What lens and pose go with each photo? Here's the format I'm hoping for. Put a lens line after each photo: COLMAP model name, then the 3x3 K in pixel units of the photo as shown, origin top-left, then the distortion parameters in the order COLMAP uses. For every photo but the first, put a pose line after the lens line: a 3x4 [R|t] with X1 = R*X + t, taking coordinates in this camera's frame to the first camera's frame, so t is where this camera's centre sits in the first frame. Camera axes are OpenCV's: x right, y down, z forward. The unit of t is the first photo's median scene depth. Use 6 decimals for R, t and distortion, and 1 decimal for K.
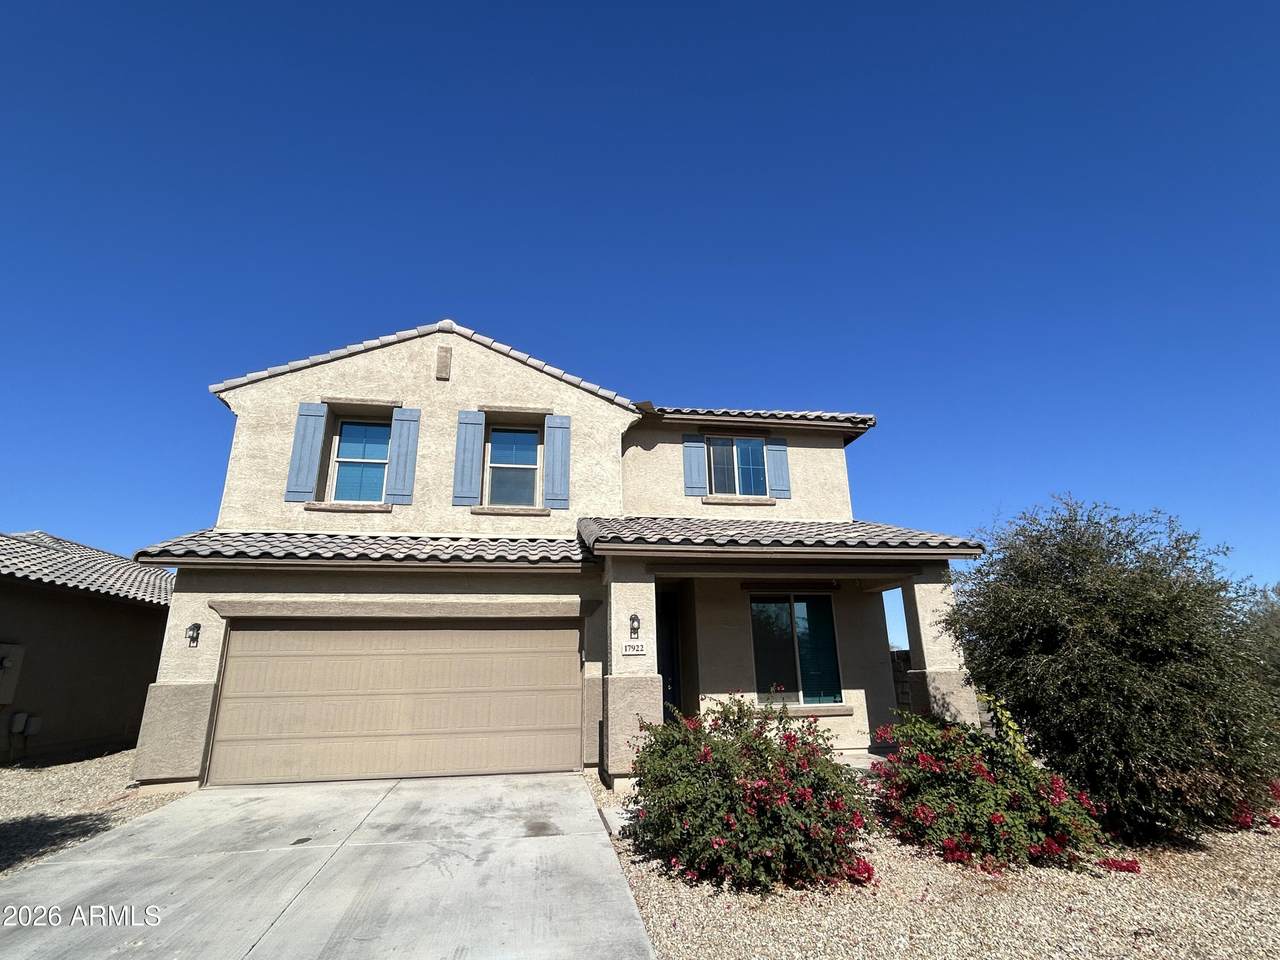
lens RADIAL K [[634.0, 0, 640.9], [0, 634.0, 478.6], [0, 0, 1]] dist [-0.002515, 0.002917]
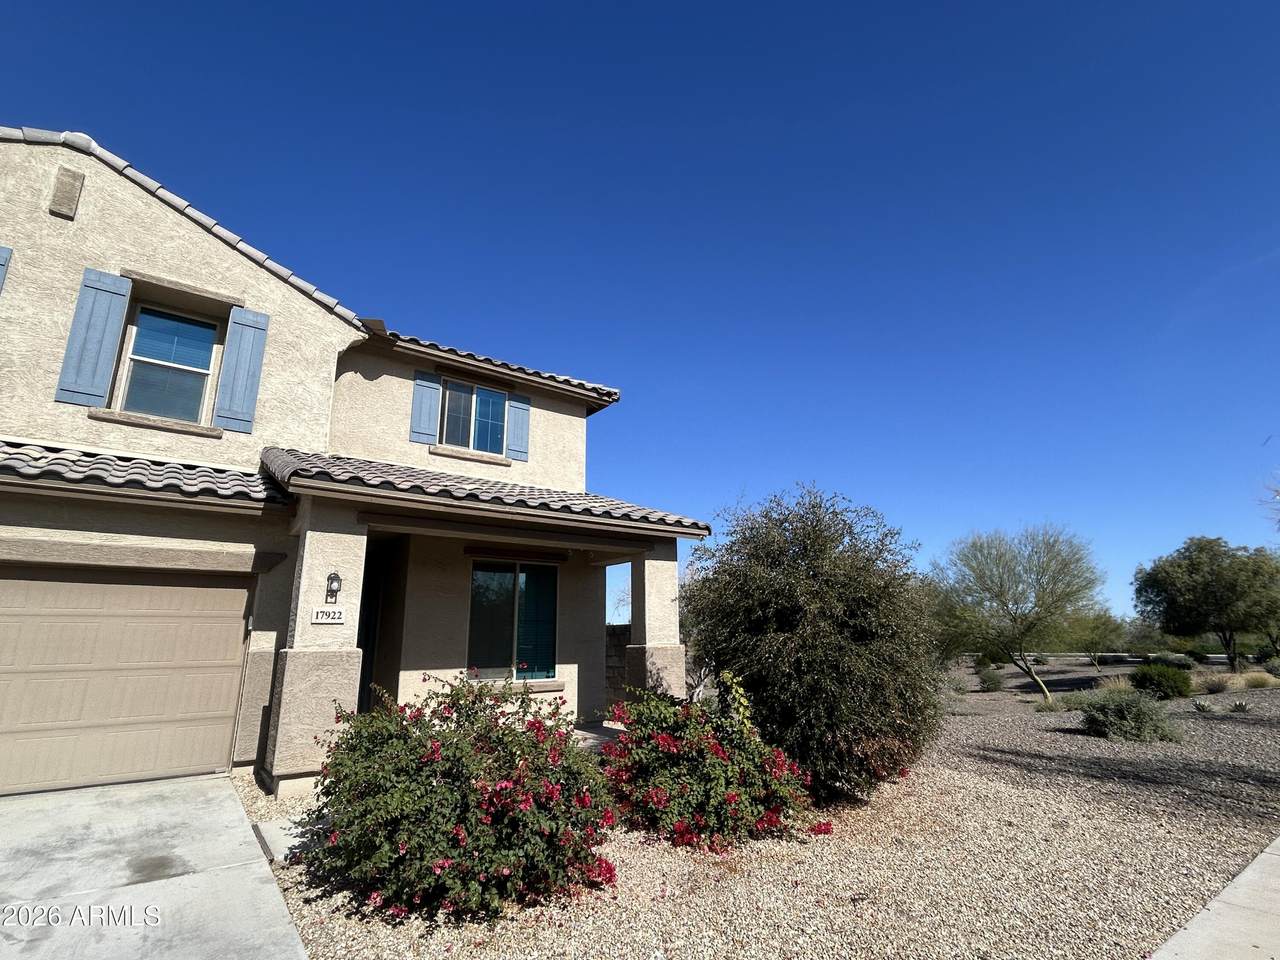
lens RADIAL K [[634.0, 0, 638.9], [0, 634.0, 479.2], [0, 0, 1]] dist [-0.002515, 0.002917]
pose [[0.888907, 0.124506, 0.440842, -0.036828], [-0.142782, 0.989719, 0.008379, 0.038495], [-0.435266, -0.070392, 0.897546, 0.135659]]
